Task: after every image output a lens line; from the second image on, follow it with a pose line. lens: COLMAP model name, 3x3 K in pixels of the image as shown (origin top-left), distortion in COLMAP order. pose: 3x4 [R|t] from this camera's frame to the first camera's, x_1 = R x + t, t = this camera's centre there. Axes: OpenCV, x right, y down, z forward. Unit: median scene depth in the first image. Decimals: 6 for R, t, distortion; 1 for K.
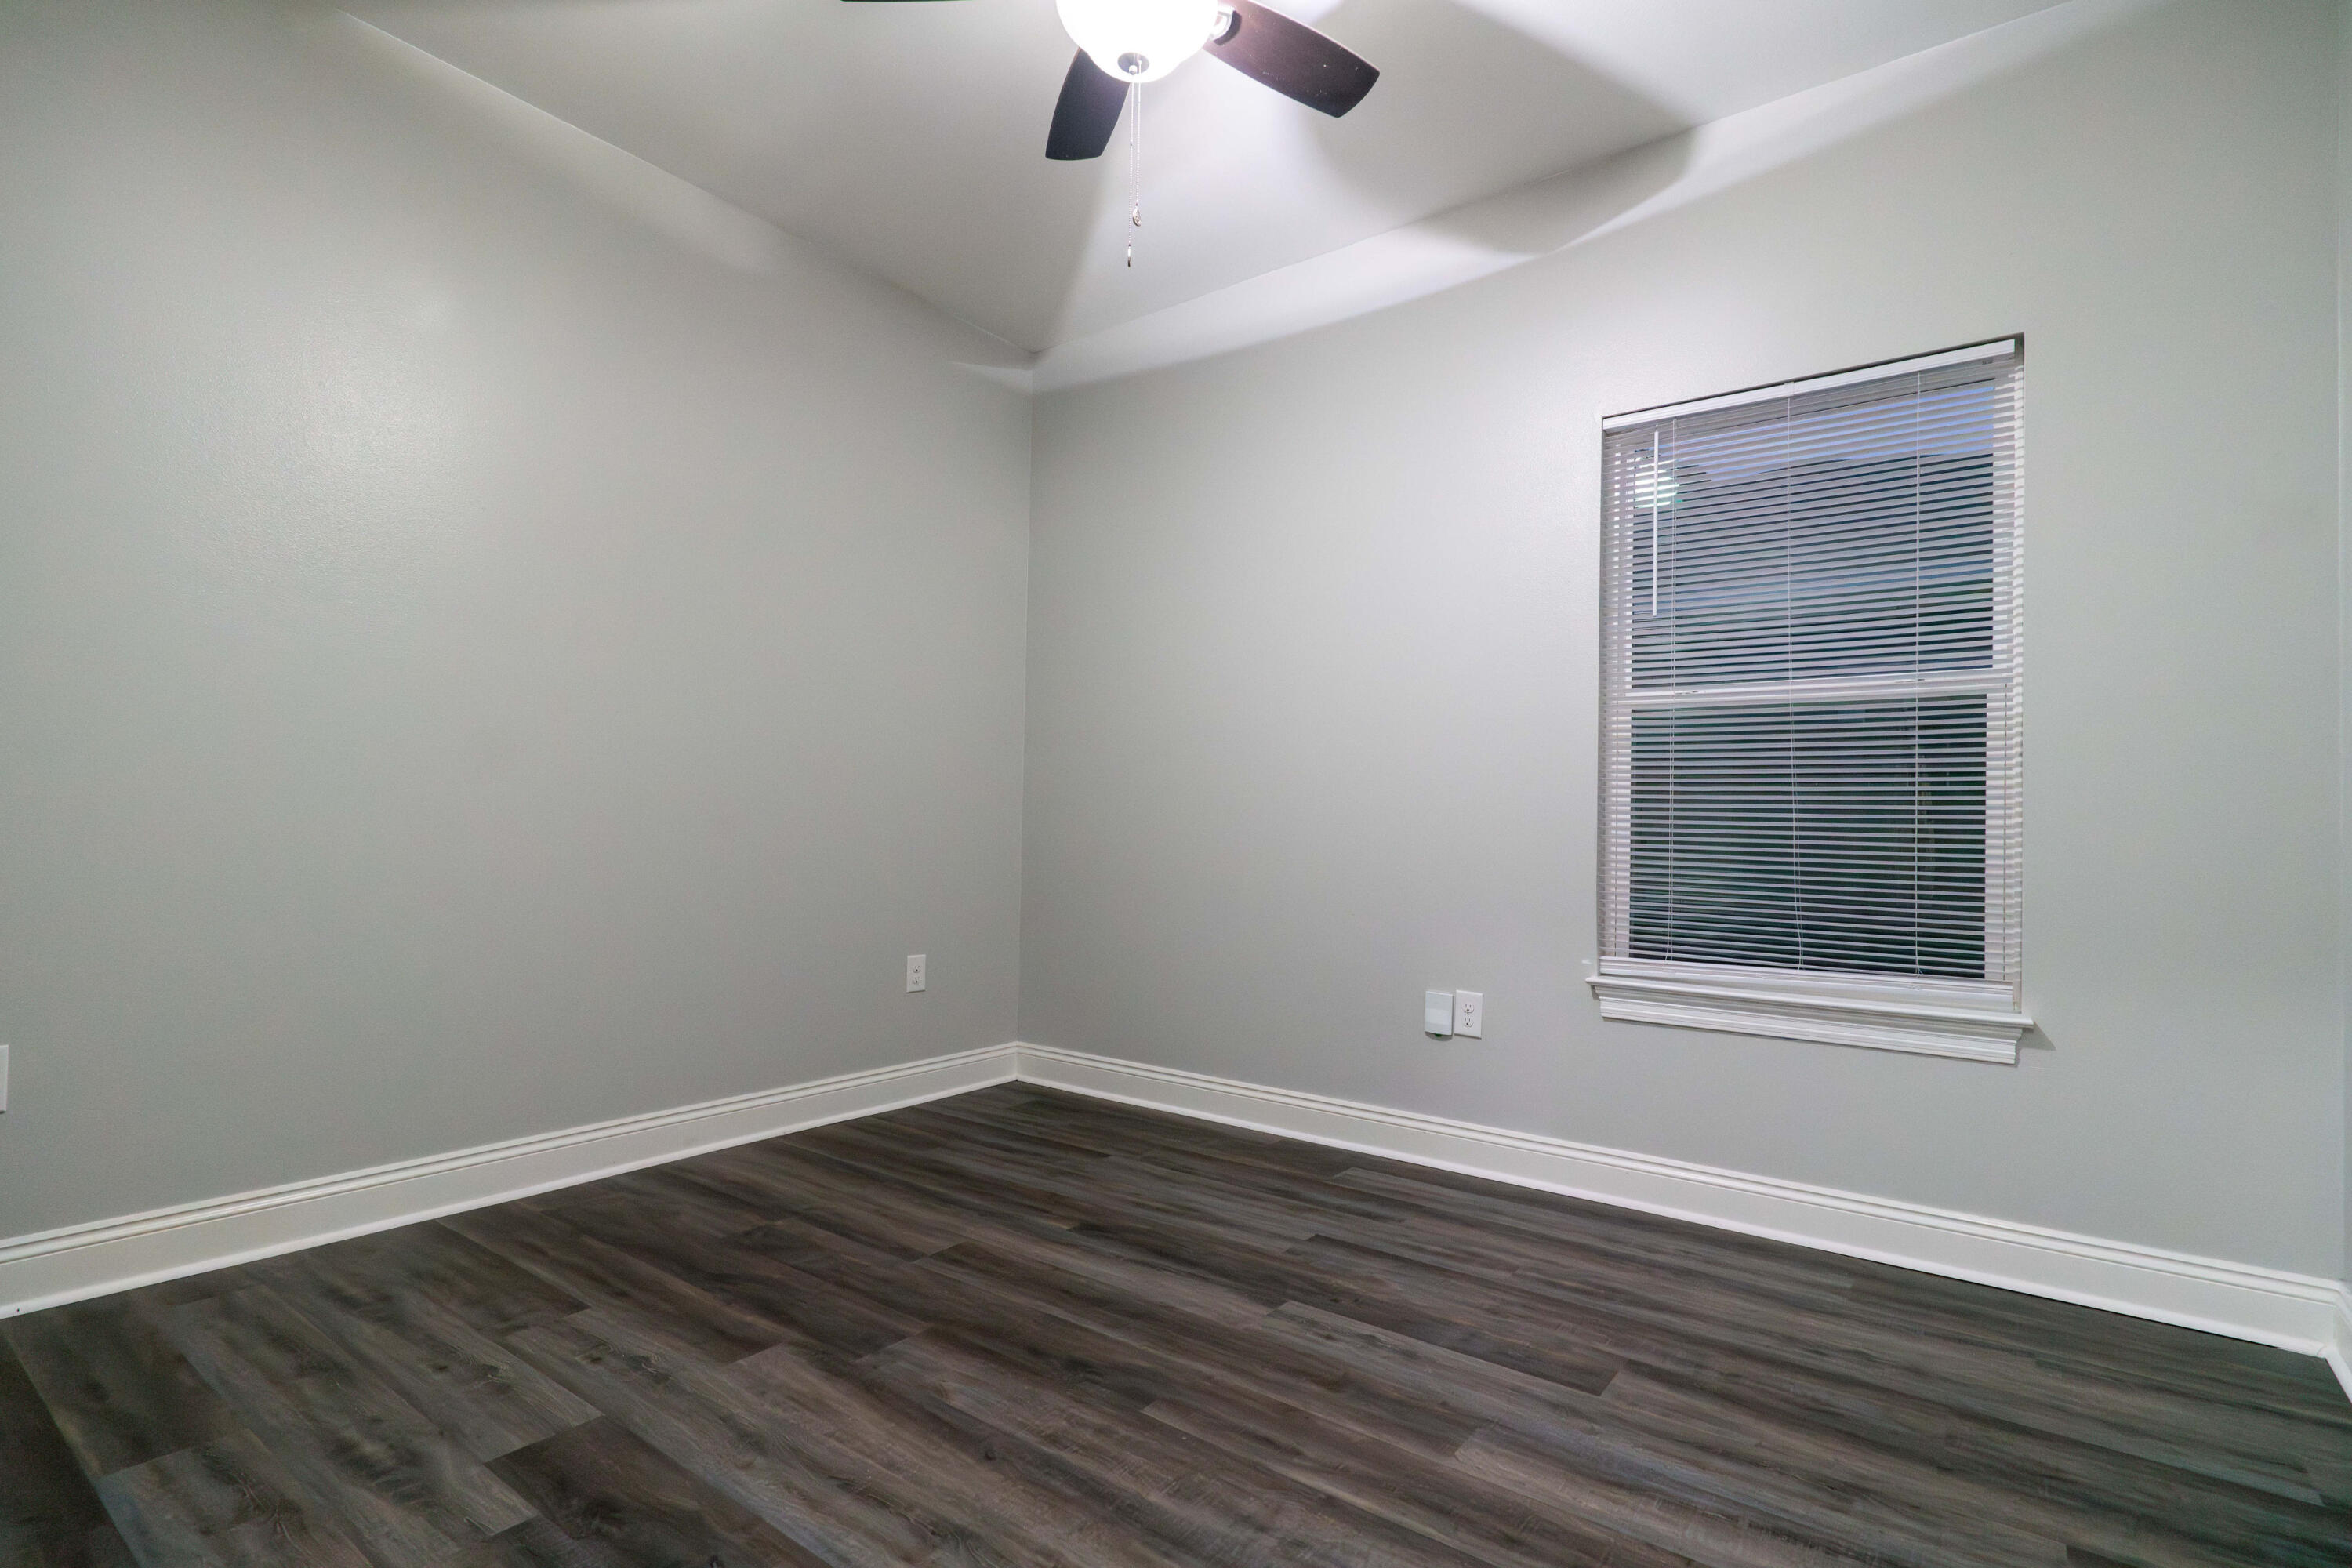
lens RADIAL K [[1128.1, 0, 1171.3], [0, 1128.1, 813.4], [0, 0, 1]] dist [0.000085, -0.000070]
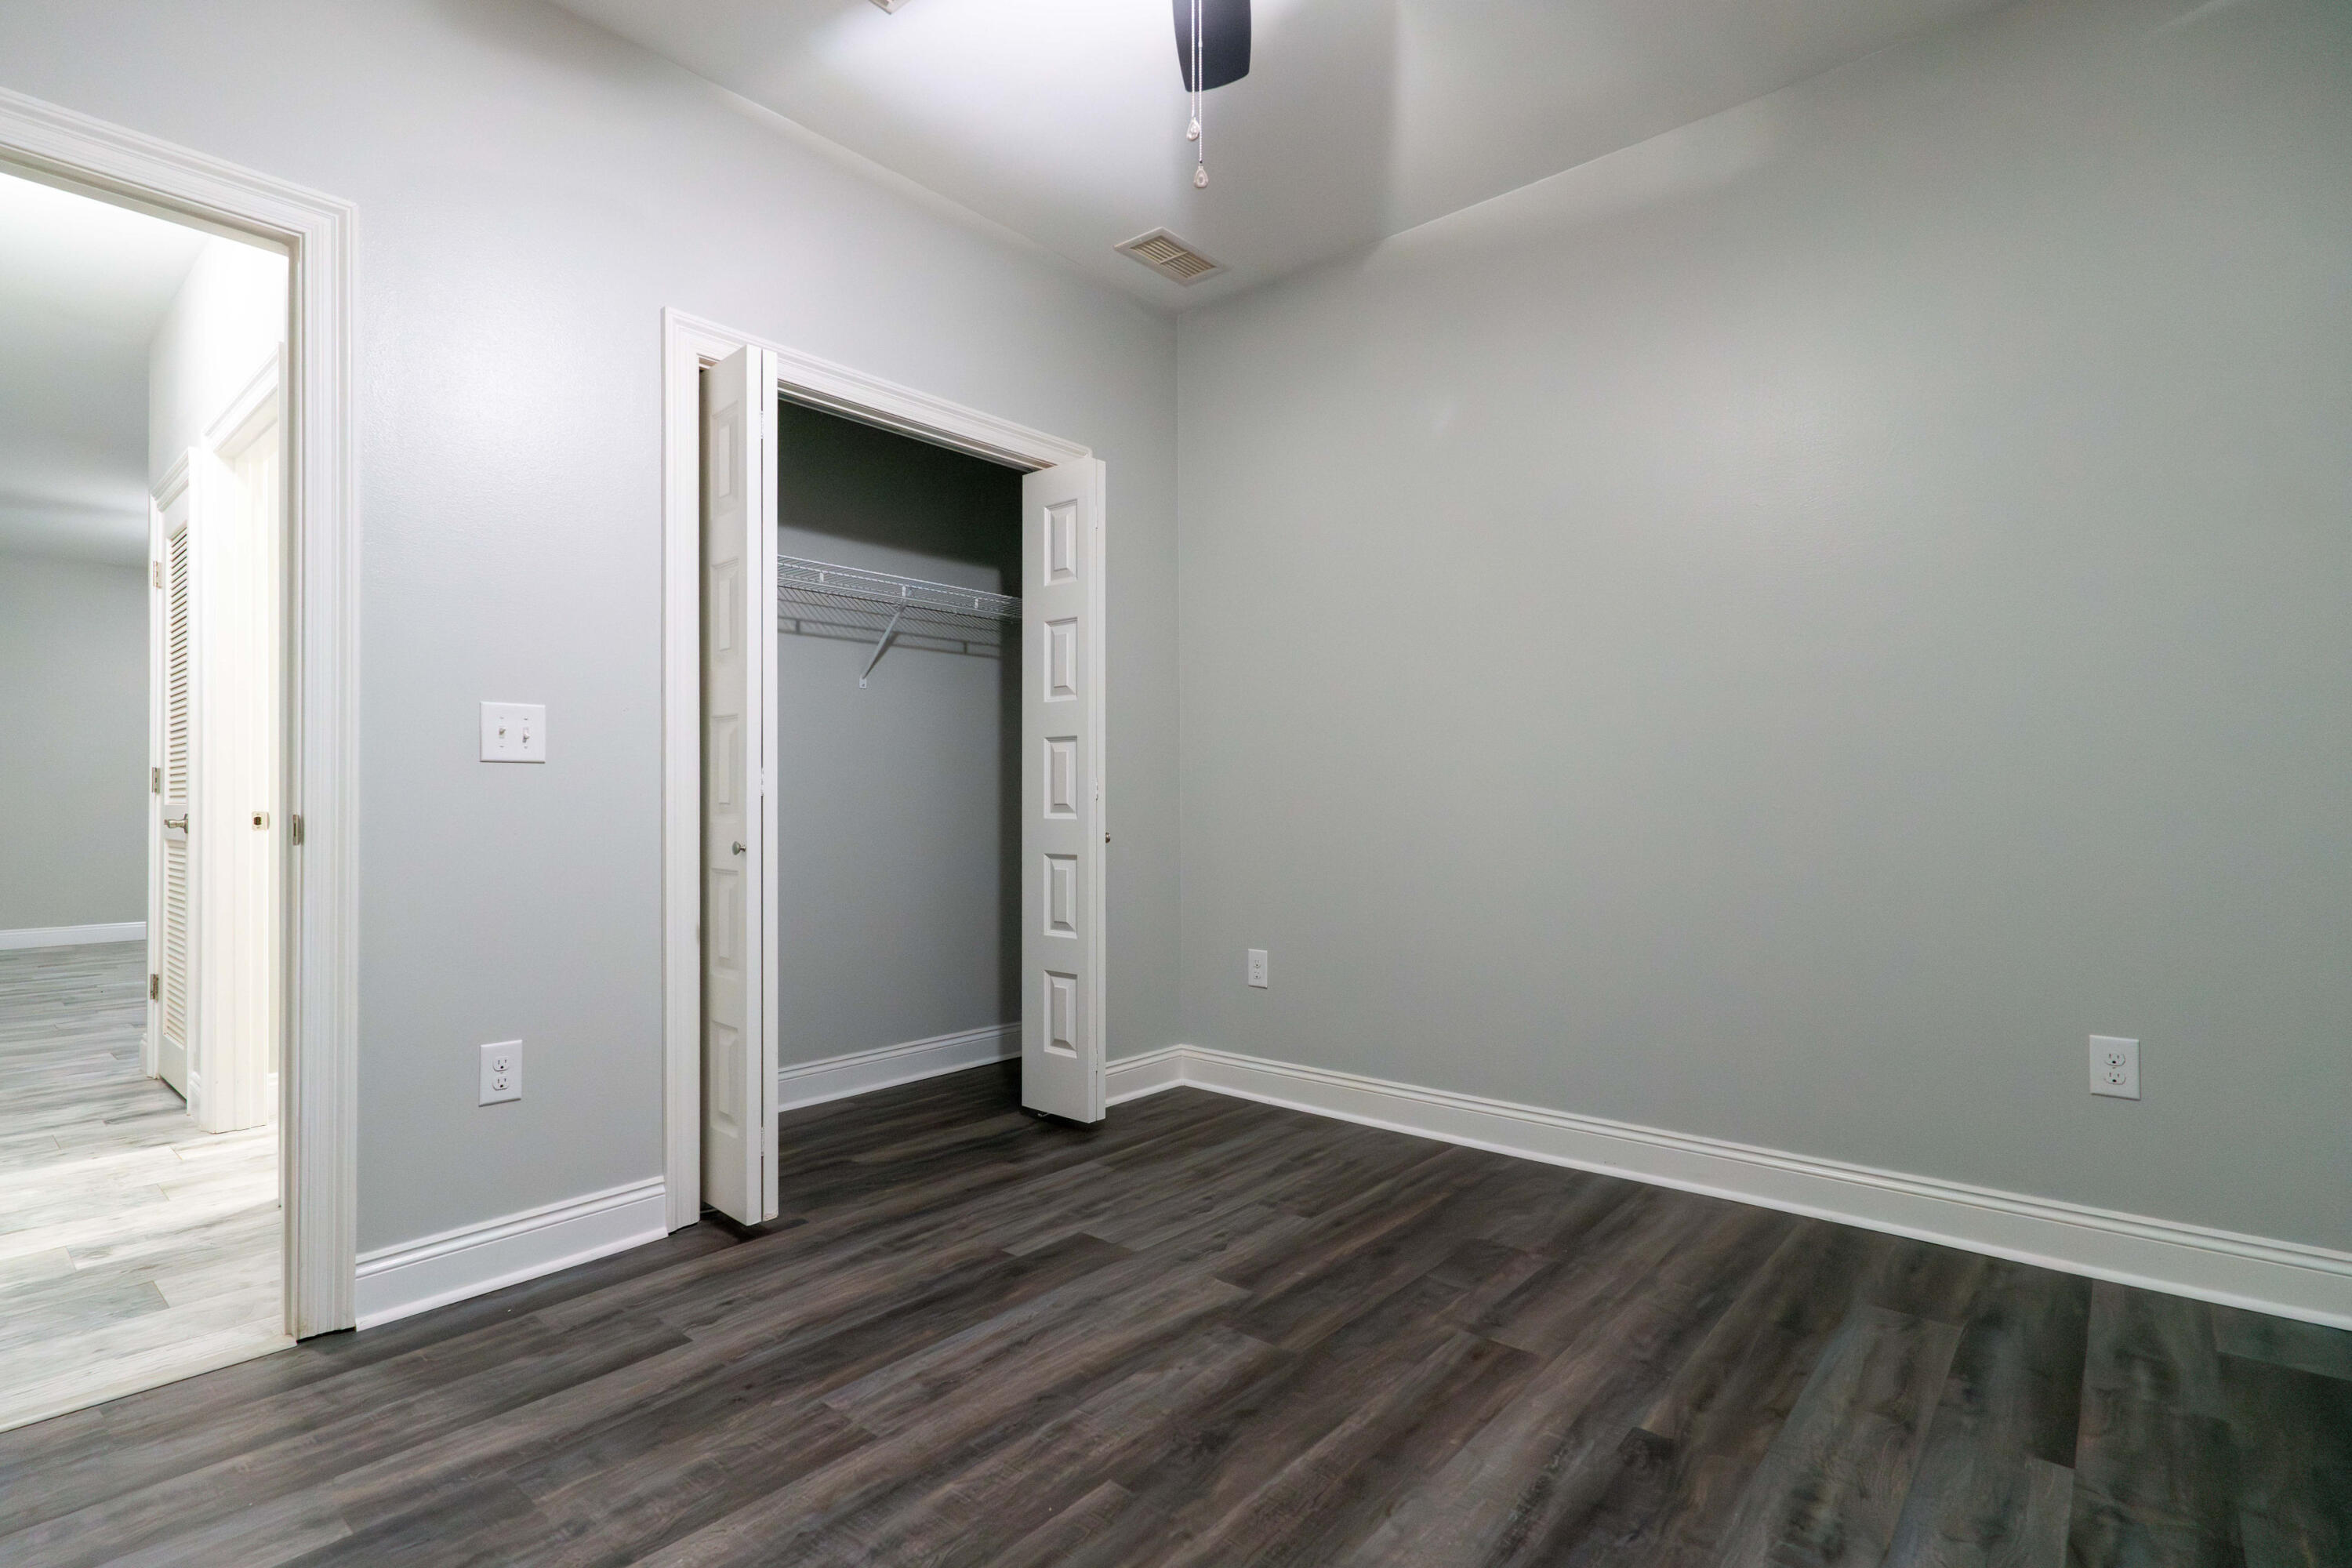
lens RADIAL K [[1128.1, 0, 1171.3], [0, 1128.1, 813.4], [0, 0, 1]] dist [0.000085, -0.000070]
pose [[-0.065400, -0.006647, -0.997837, 0.694025], [0.018375, 0.999800, -0.007864, -0.001929], [0.997690, -0.018850, -0.065265, 0.878554]]
